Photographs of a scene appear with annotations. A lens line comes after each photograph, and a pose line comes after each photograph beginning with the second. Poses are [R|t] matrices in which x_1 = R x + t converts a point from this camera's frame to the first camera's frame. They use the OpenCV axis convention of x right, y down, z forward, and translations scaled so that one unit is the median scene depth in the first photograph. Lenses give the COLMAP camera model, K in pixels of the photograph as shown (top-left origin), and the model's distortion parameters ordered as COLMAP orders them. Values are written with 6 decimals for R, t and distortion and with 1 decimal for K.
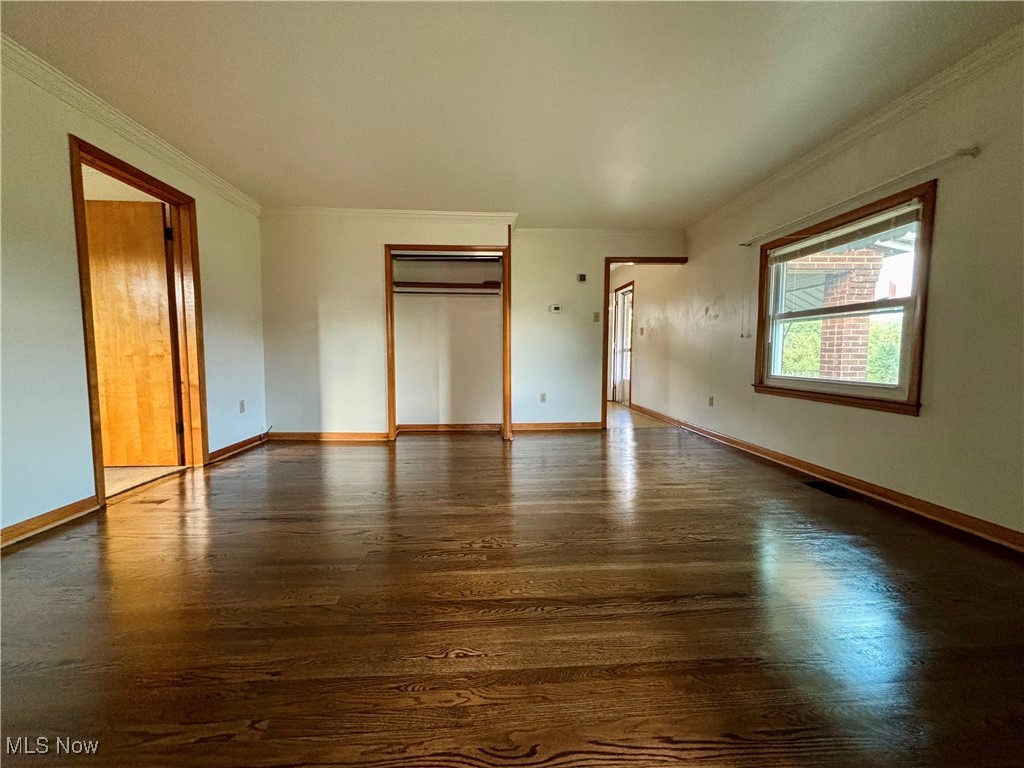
lens RADIAL K [[414.7, 0, 513.4], [0, 414.7, 383.5], [0, 0, 1]] dist [0.001246, 0.000182]
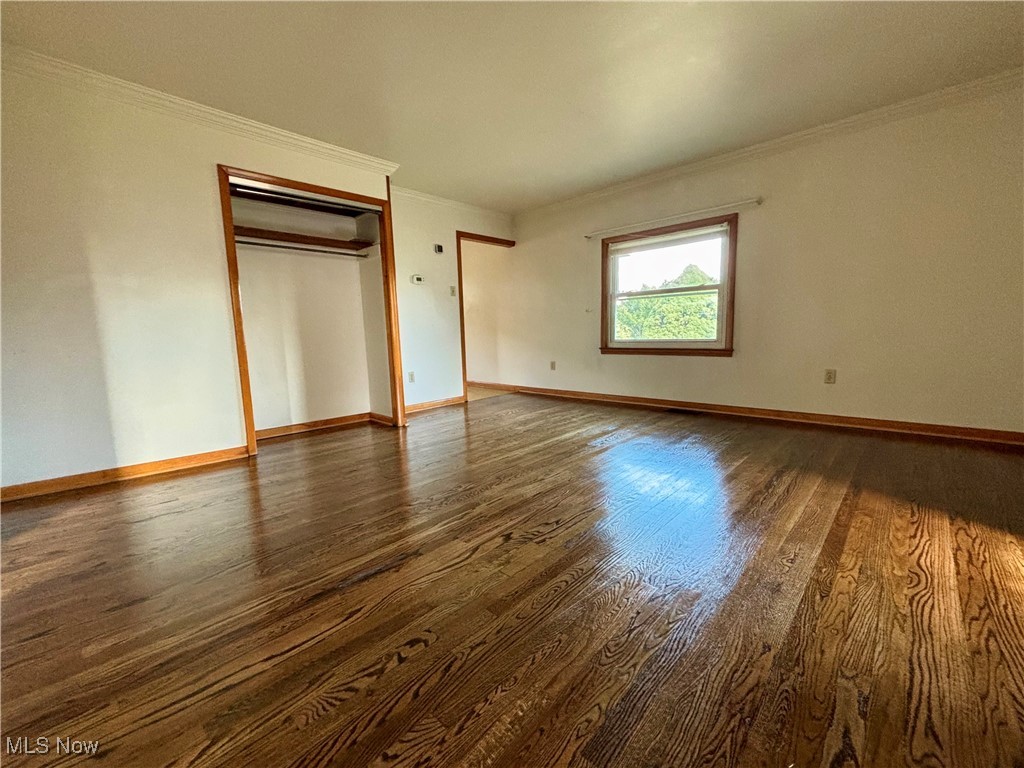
lens RADIAL K [[414.7, 0, 513.4], [0, 414.7, 383.5], [0, 0, 1]] dist [0.001246, 0.000182]
pose [[0.737478, -0.102982, 0.667473, -0.431395], [0.076110, 0.994683, 0.069374, 0.002051], [-0.671069, -0.000360, 0.741395, 0.194369]]
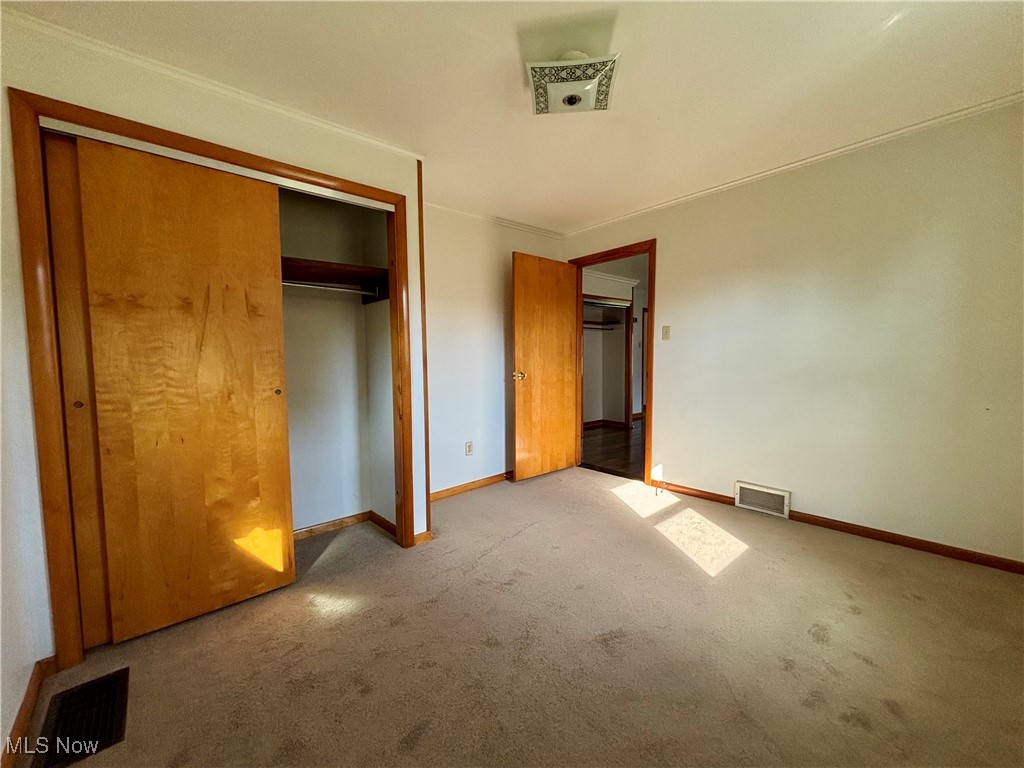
lens RADIAL K [[414.7, 0, 513.4], [0, 414.7, 383.5], [0, 0, 1]] dist [0.001246, 0.000182]
pose [[0.783328, -0.047065, 0.619825, -1.321898], [0.054837, 0.998474, 0.006515, -0.060179], [-0.619185, 0.028886, 0.784713, 0.079232]]
